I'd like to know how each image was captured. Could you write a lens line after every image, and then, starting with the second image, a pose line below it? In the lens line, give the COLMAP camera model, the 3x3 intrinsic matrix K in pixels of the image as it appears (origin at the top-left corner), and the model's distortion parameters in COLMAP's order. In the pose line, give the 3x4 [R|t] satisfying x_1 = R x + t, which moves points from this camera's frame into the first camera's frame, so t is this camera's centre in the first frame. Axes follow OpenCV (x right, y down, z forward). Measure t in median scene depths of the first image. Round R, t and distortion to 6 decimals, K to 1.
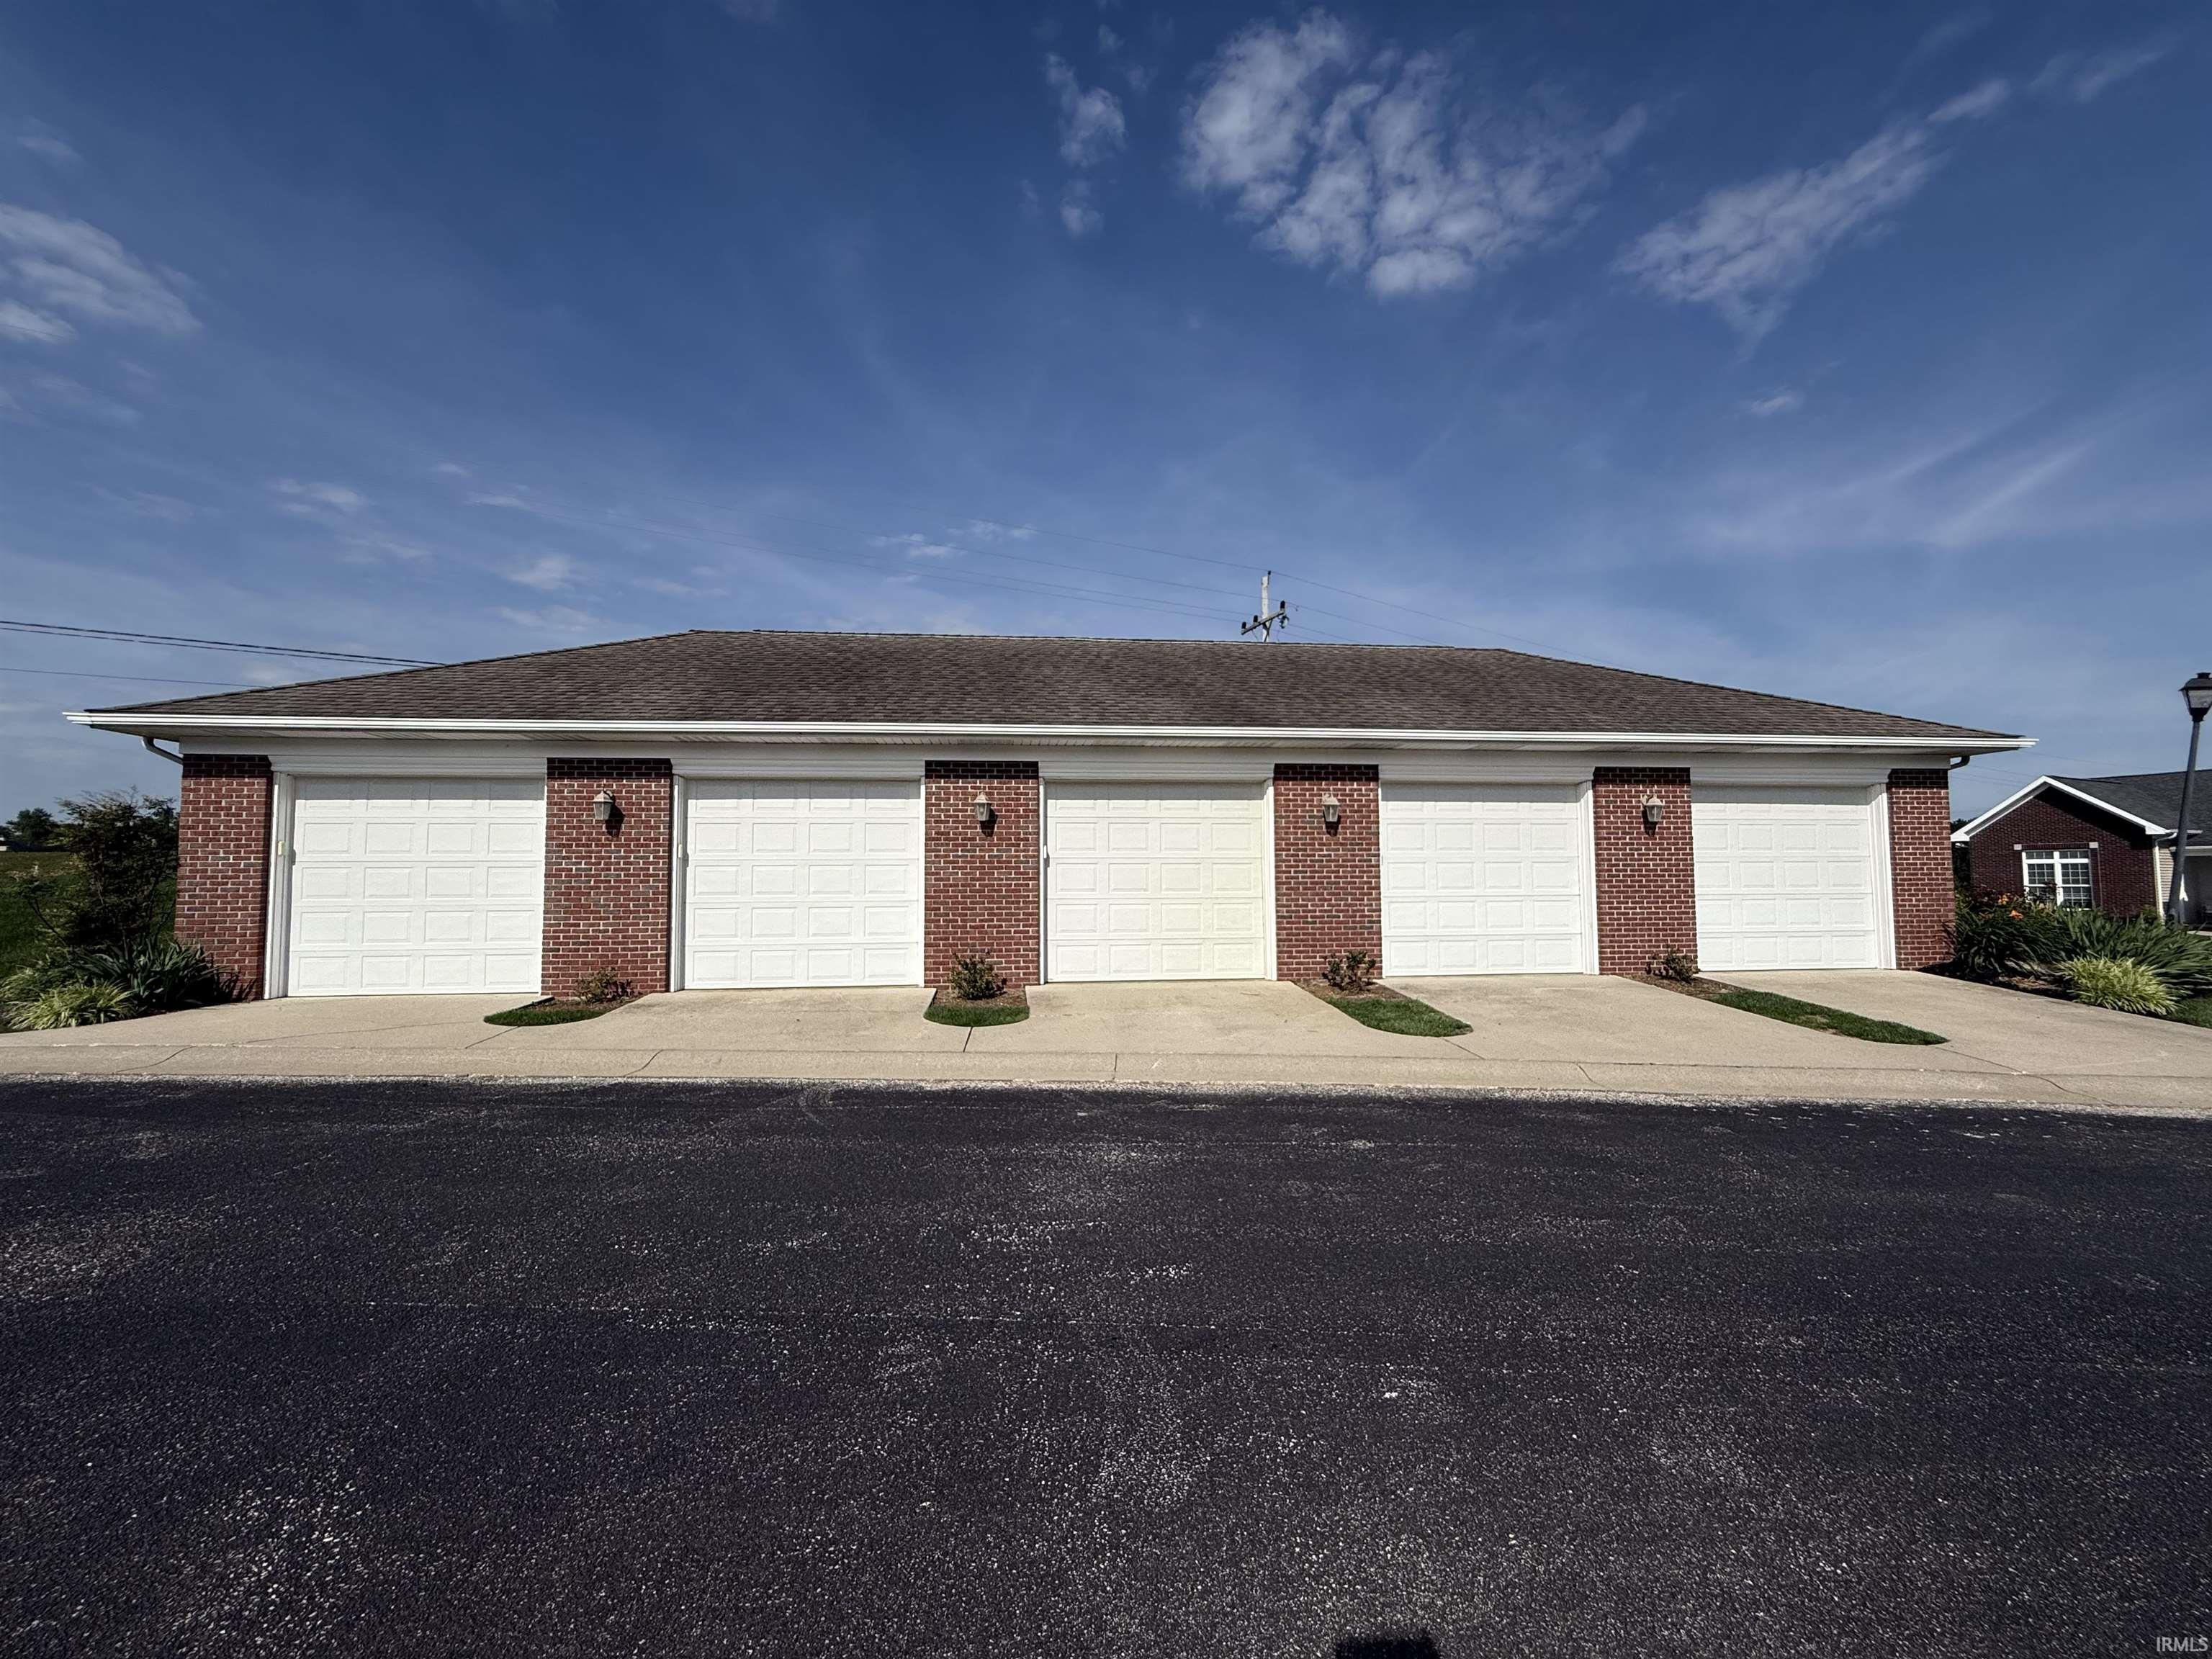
lens RADIAL K [[860.6, 0, 1109.8], [0, 860.6, 820.4], [0, 0, 1]] dist [-0.000844, 0.000333]
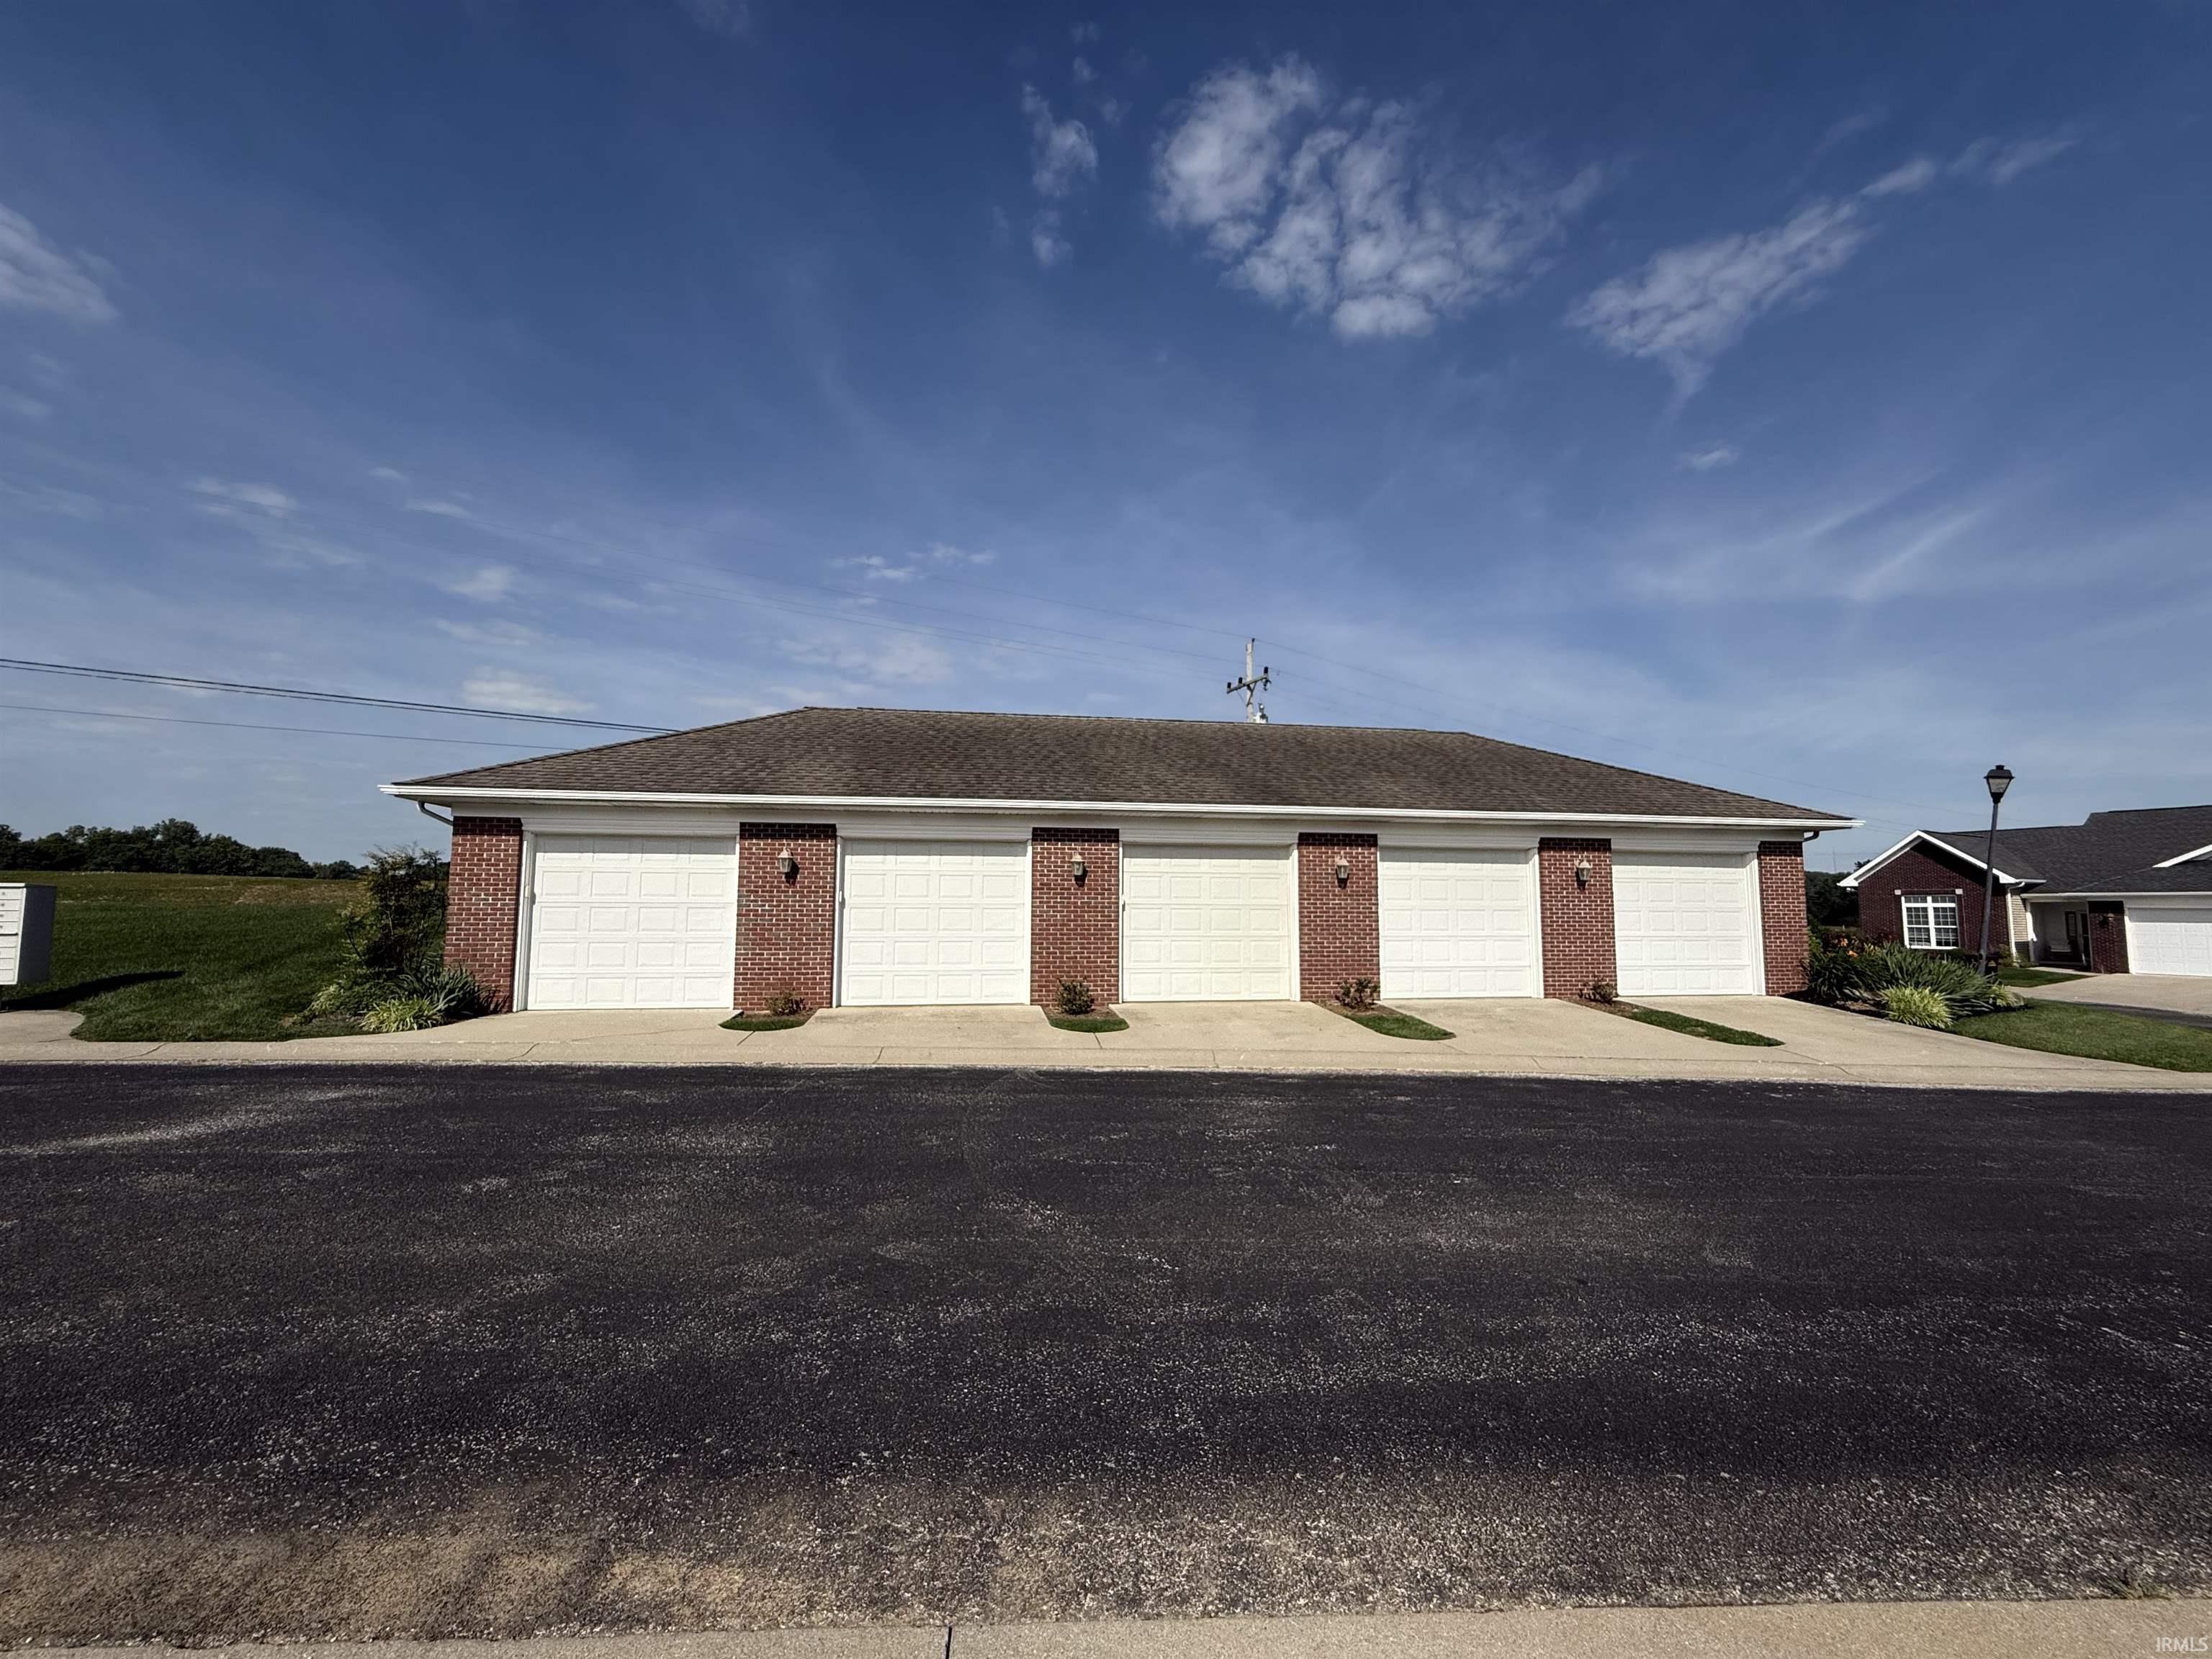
lens RADIAL K [[887.2, 0, 1103.8], [0, 887.2, 858.9], [0, 0, 1]] dist [0.001574, 0.000325]
pose [[0.998077, 0.013562, 0.060481, -0.063549], [-0.014451, 0.999793, 0.014288, -0.014491], [-0.060275, -0.015134, 0.998067, -0.108277]]
